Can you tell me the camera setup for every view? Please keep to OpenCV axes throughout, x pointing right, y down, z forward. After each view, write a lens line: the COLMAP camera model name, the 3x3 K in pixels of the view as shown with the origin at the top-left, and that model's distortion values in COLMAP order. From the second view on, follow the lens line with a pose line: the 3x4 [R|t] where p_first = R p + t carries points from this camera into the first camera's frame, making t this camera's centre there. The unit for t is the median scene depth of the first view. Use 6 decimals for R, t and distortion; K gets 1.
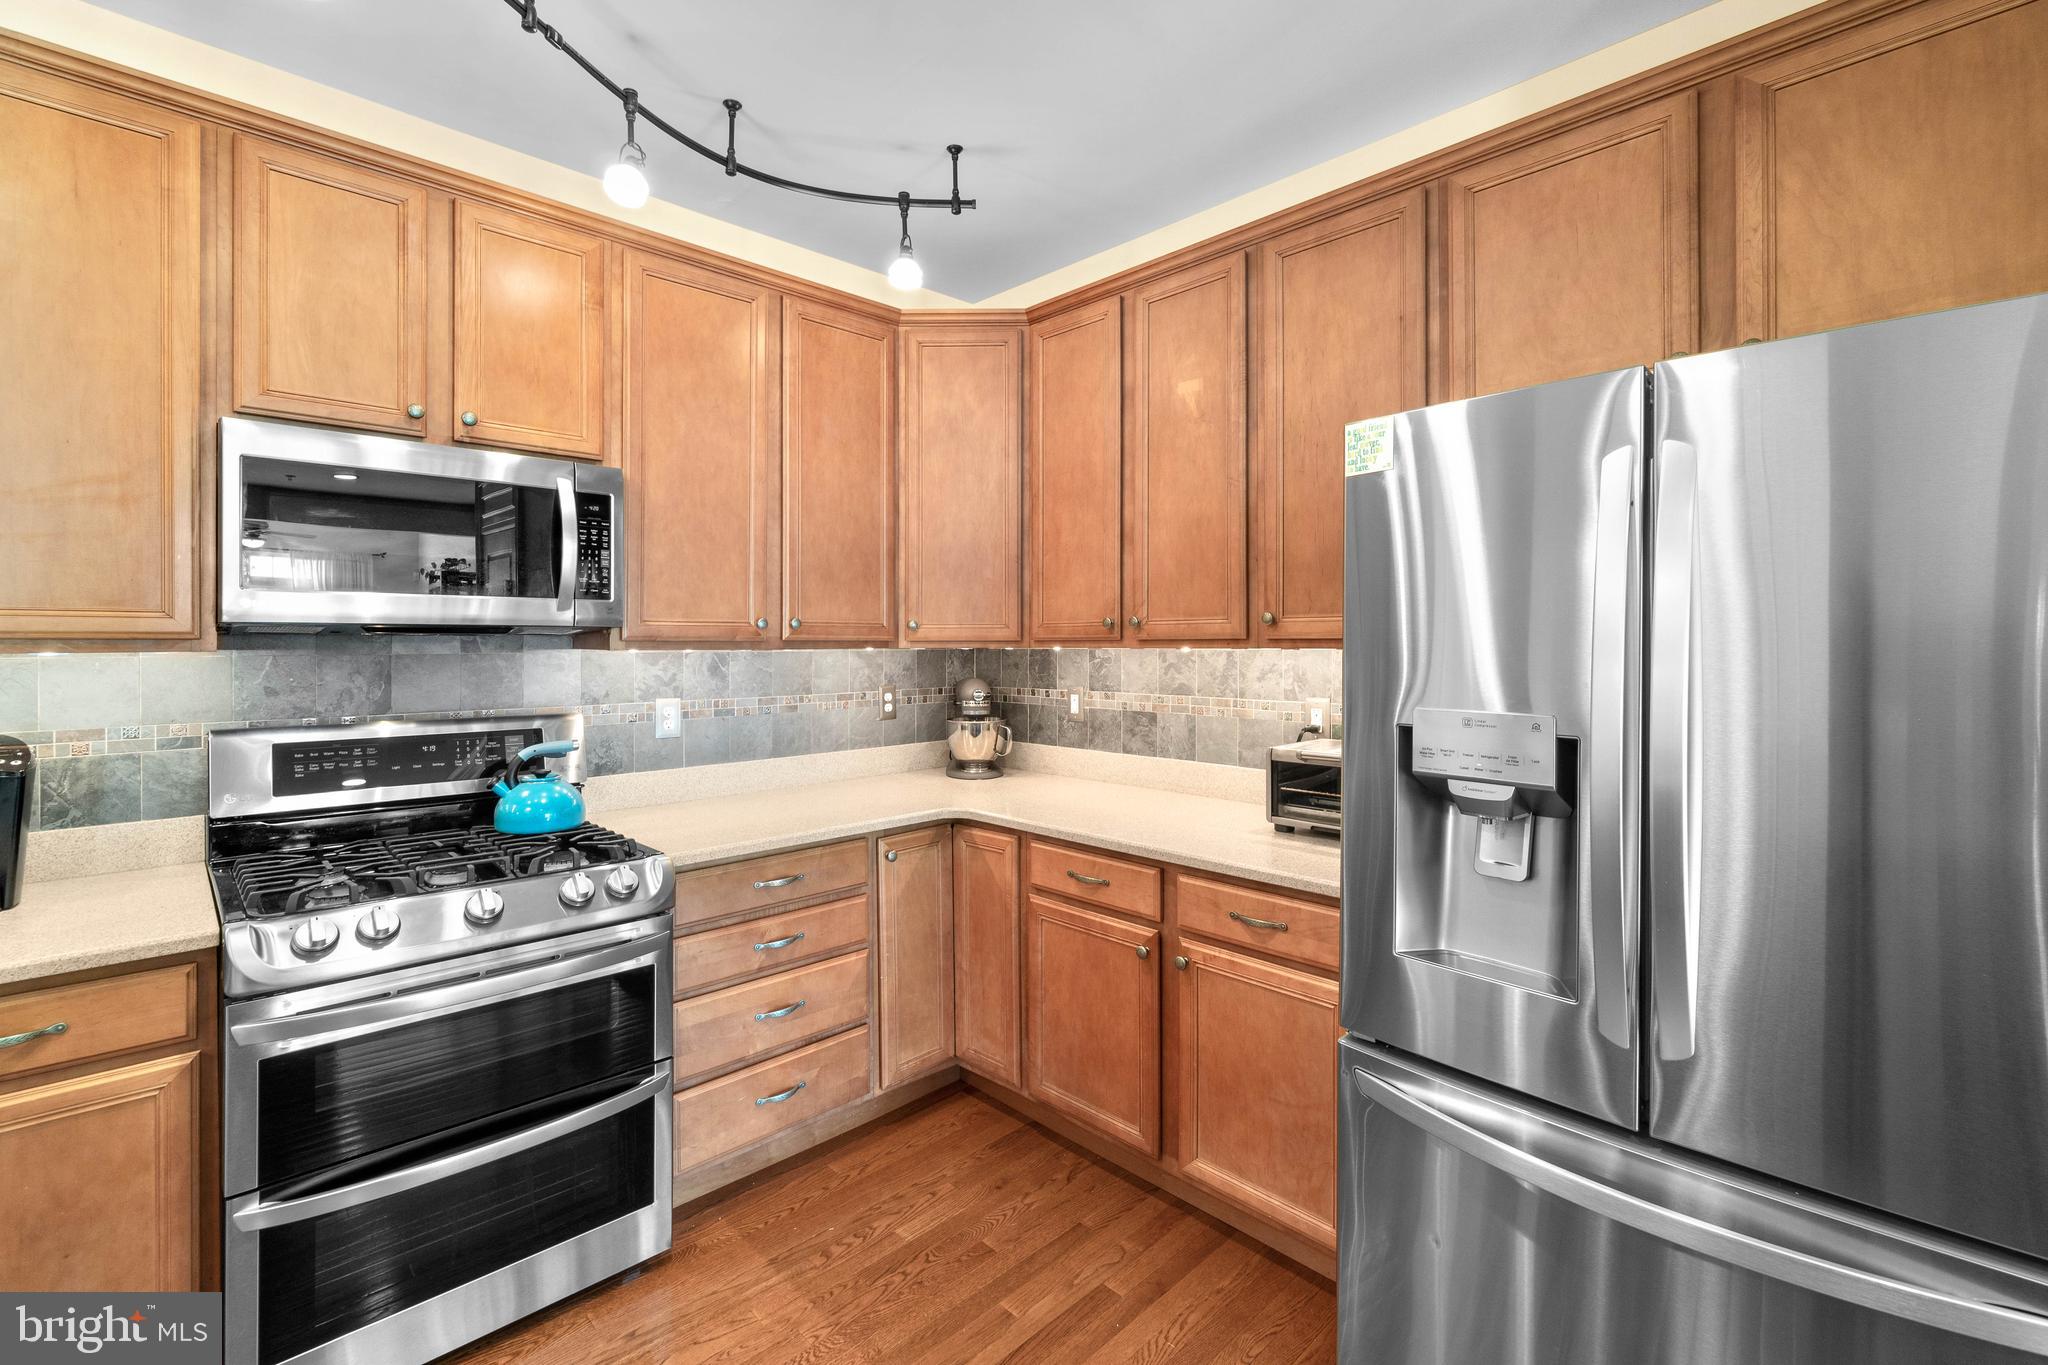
lens RADIAL K [[886.2, 0, 1000.5], [0, 886.2, 643.4], [0, 0, 1]] dist [-0.003440, 0.001467]
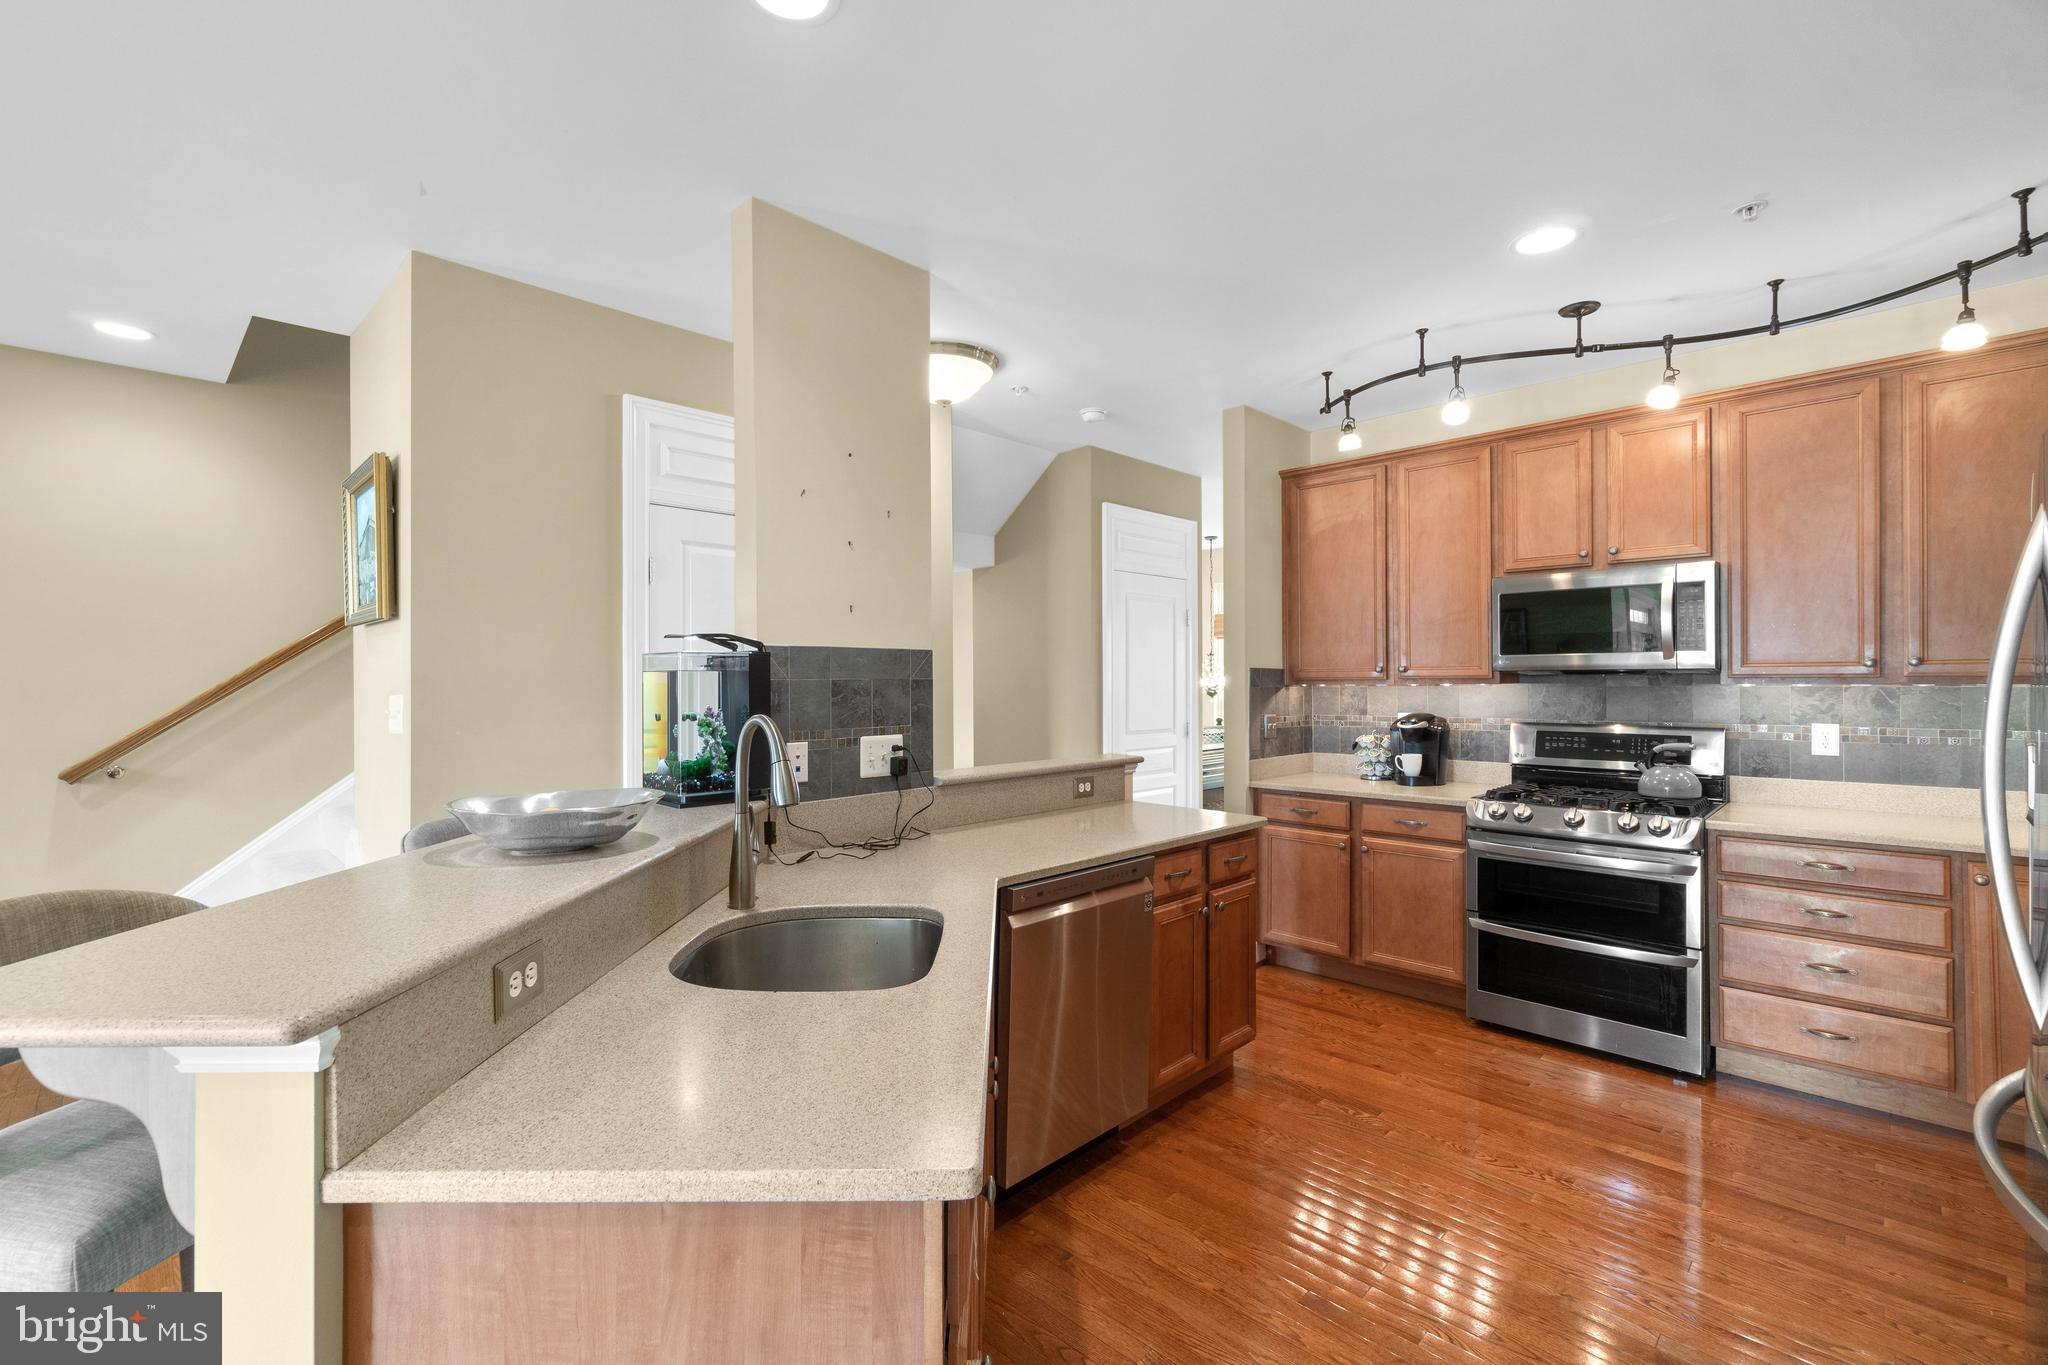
lens RADIAL K [[886.2, 0, 1004.9], [0, 886.2, 677.8], [0, 0, 1]] dist [-0.003440, 0.001467]
pose [[0.016599, -0.003528, -0.999856, 0.944295], [0.003646, 0.999987, -0.003468, -0.002227], [0.999856, -0.003588, 0.016612, -0.189283]]
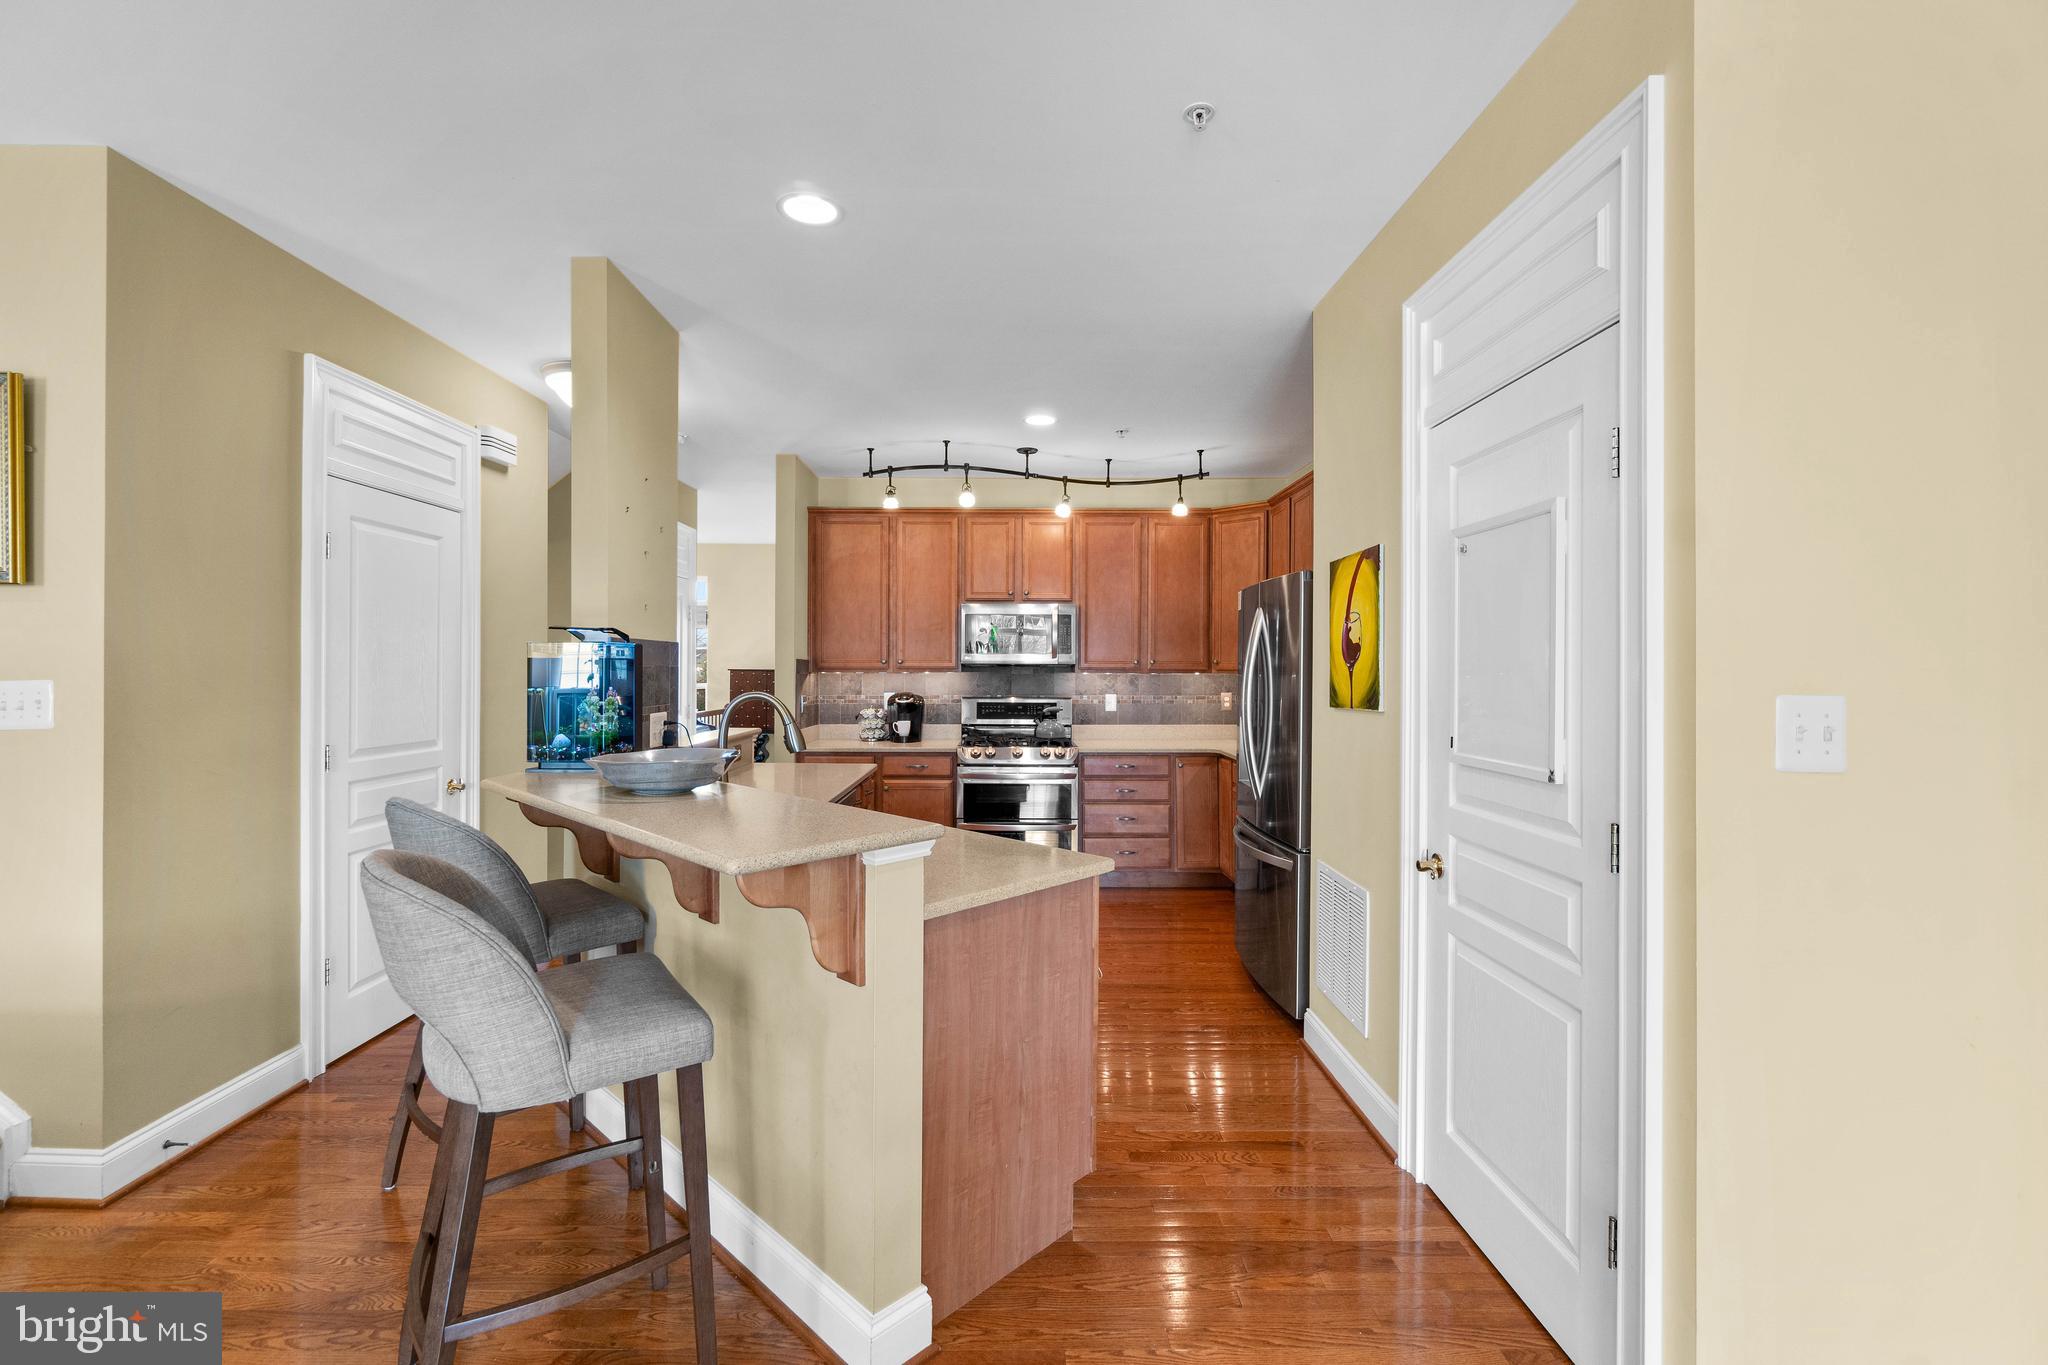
lens RADIAL K [[886.2, 0, 995.0], [0, 886.2, 665.8], [0, 0, 1]] dist [-0.003440, 0.001467]
pose [[0.715104, 0.000709, -0.699017, 1.147346], [-0.004285, 0.999985, -0.003369, -0.003055], [0.699005, 0.005405, 0.715097, -0.969877]]
